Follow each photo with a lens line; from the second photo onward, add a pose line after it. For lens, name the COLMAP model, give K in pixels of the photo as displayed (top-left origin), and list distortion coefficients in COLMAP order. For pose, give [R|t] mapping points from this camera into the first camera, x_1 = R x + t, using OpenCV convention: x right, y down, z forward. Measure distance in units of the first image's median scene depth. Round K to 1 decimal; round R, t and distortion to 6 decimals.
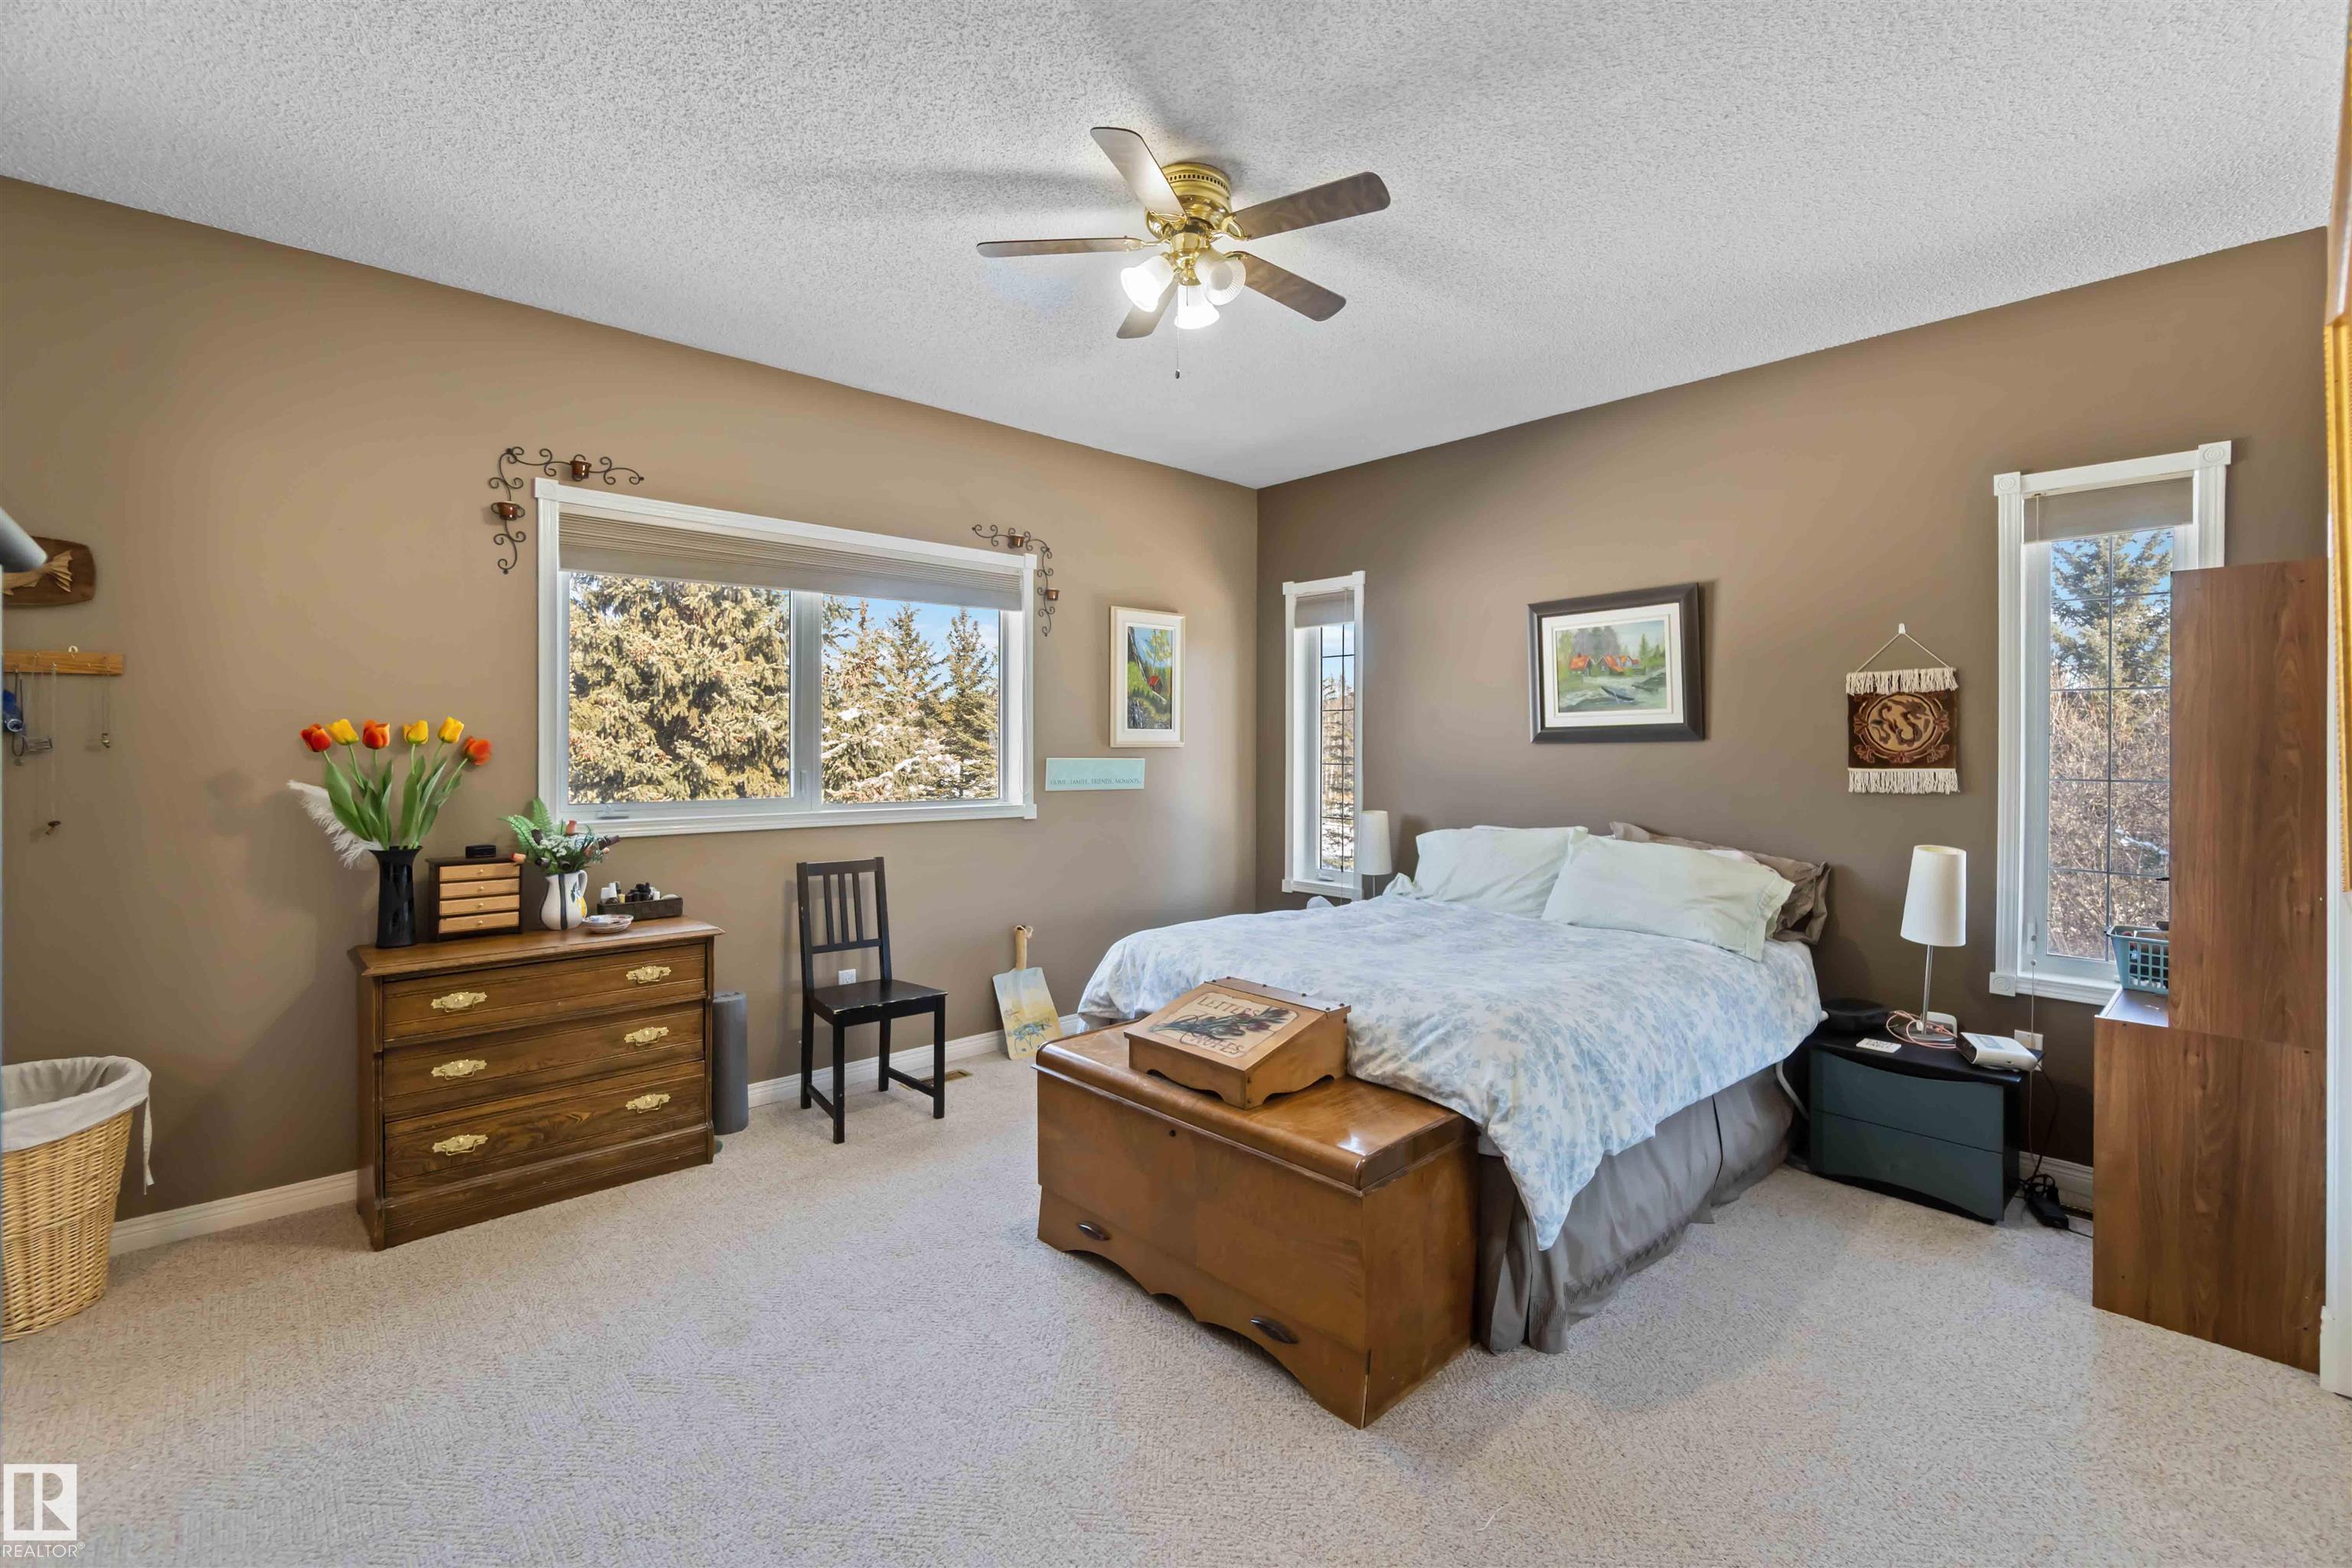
lens RADIAL K [[1023.0, 0, 1160.8], [0, 1023.0, 752.4], [0, 0, 1]] dist [-0.000881, -0.000076]
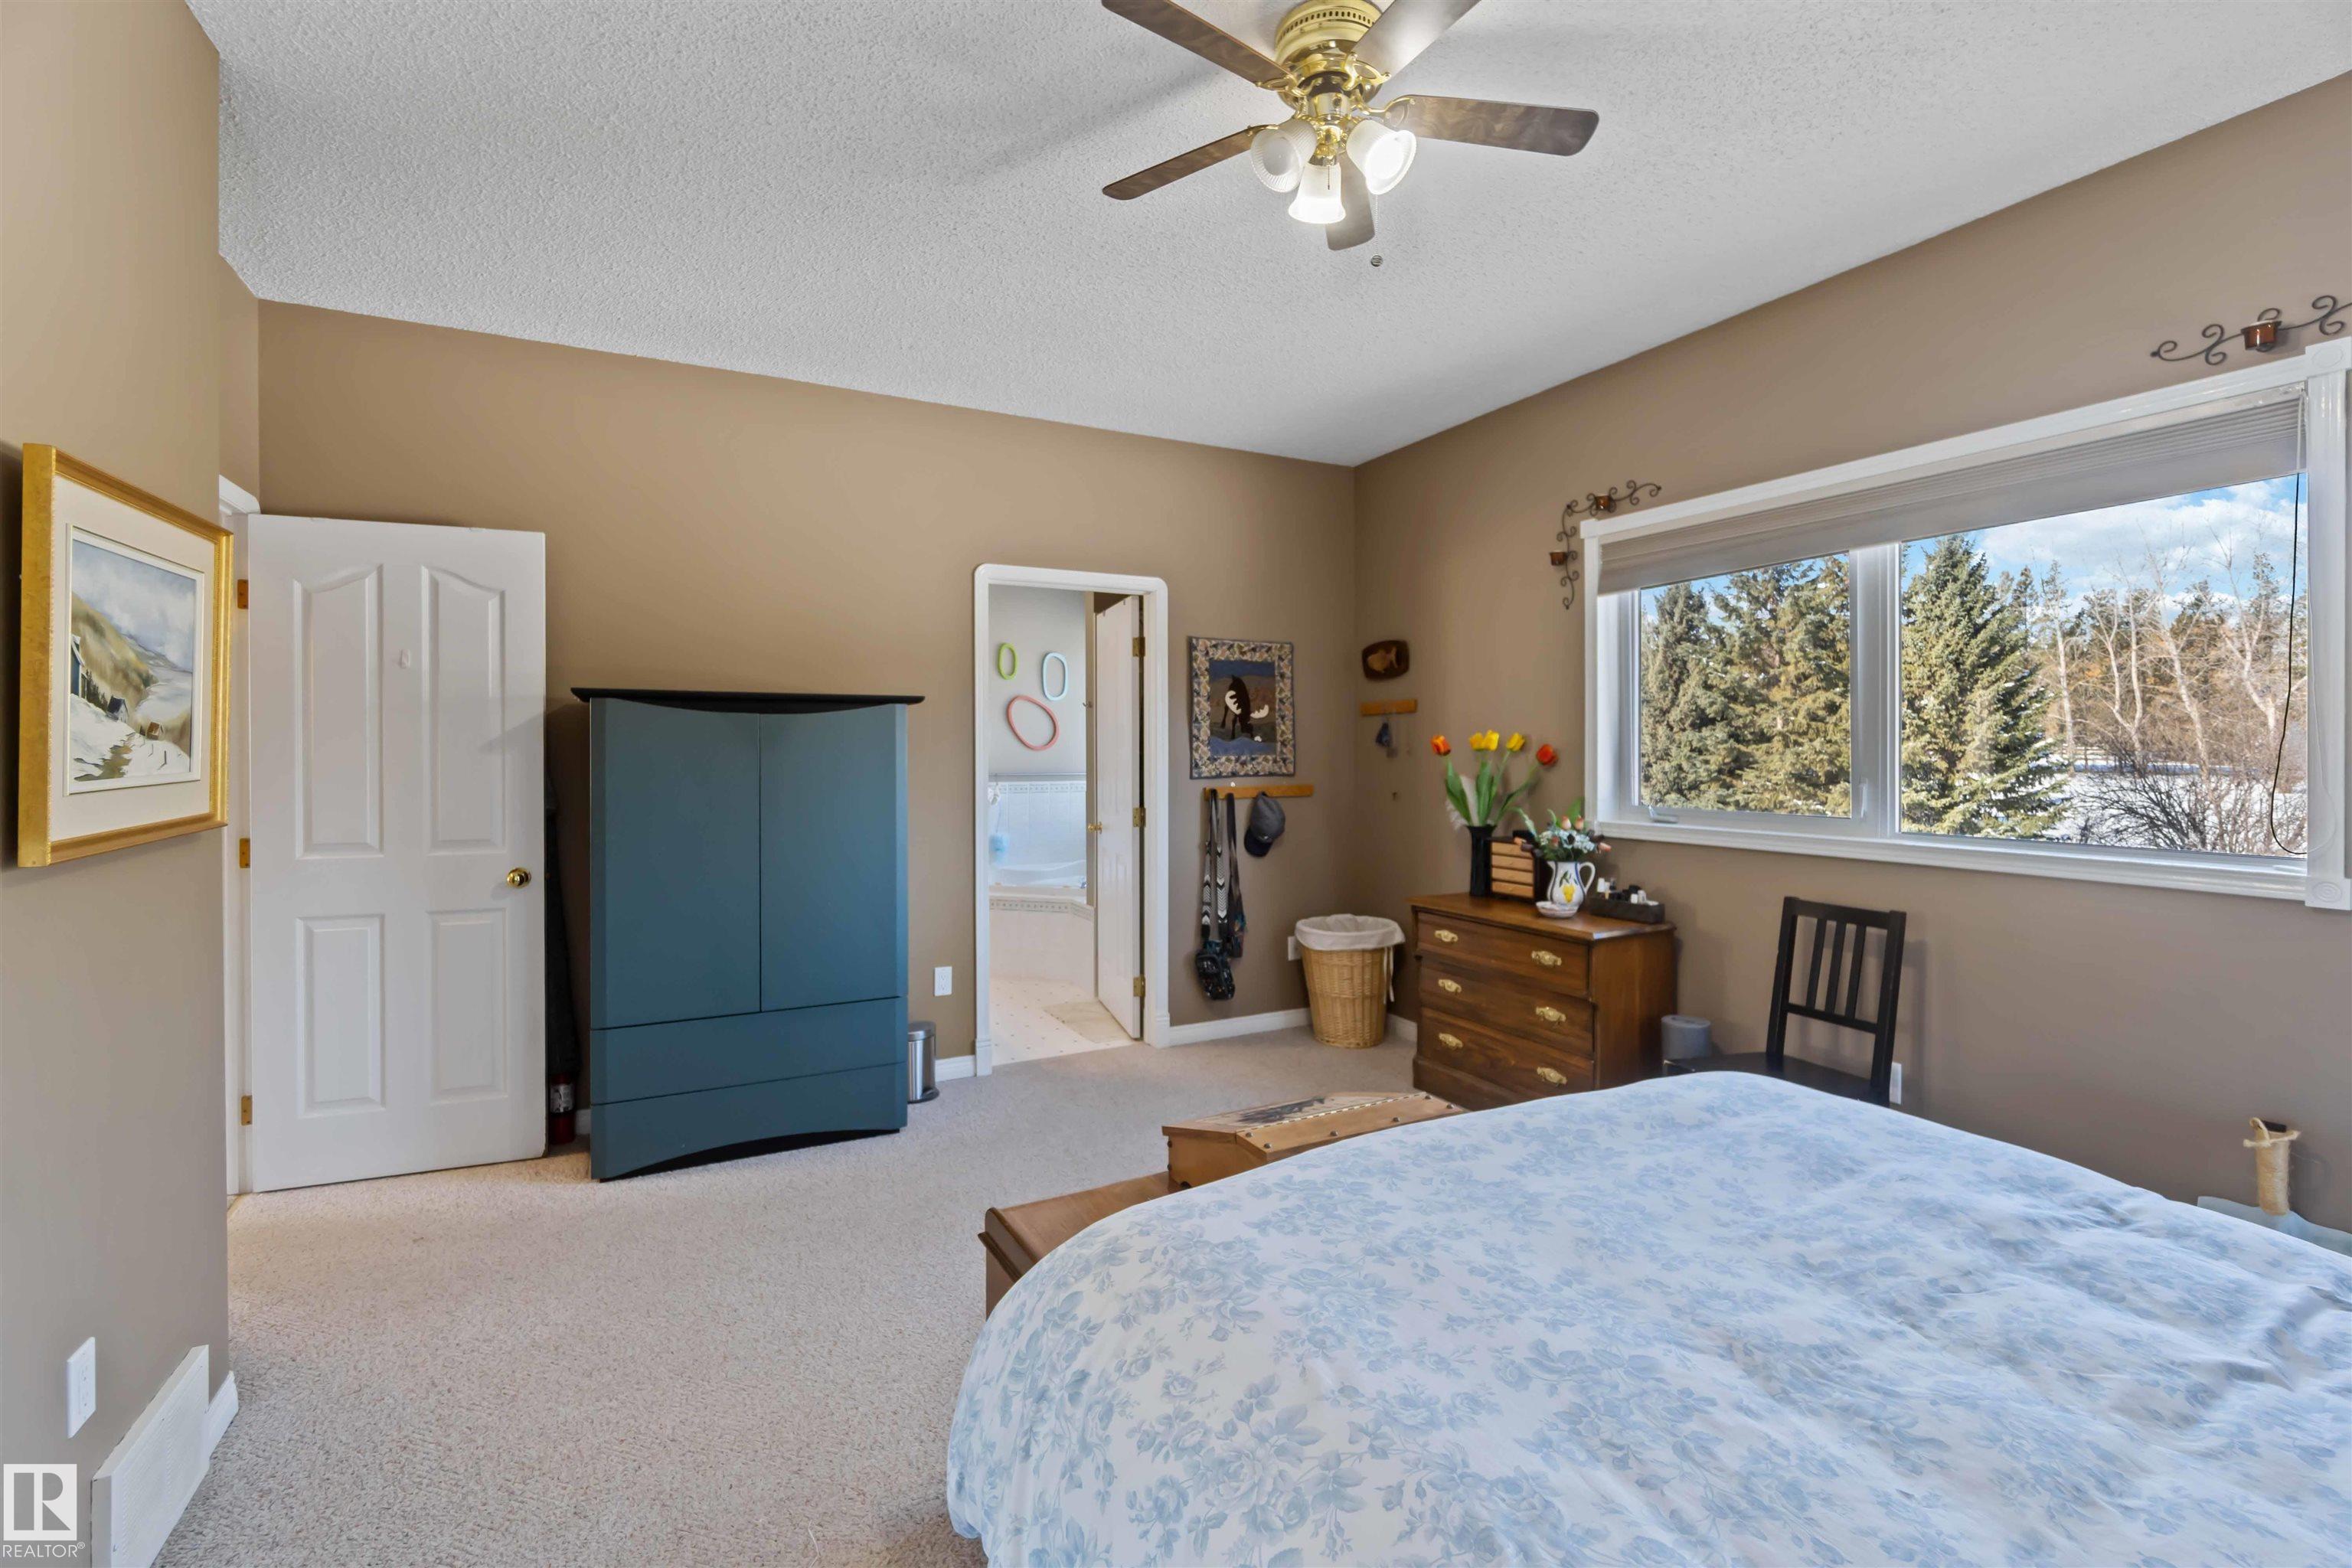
lens RADIAL K [[1023.0, 0, 1160.8], [0, 1023.0, 752.4], [0, 0, 1]] dist [-0.000881, -0.000076]
pose [[-0.258060, 0.000773, -0.966129, 0.645222], [-0.006667, 0.999974, 0.002581, -0.005427], [0.966106, 0.007108, -0.258048, 0.846360]]
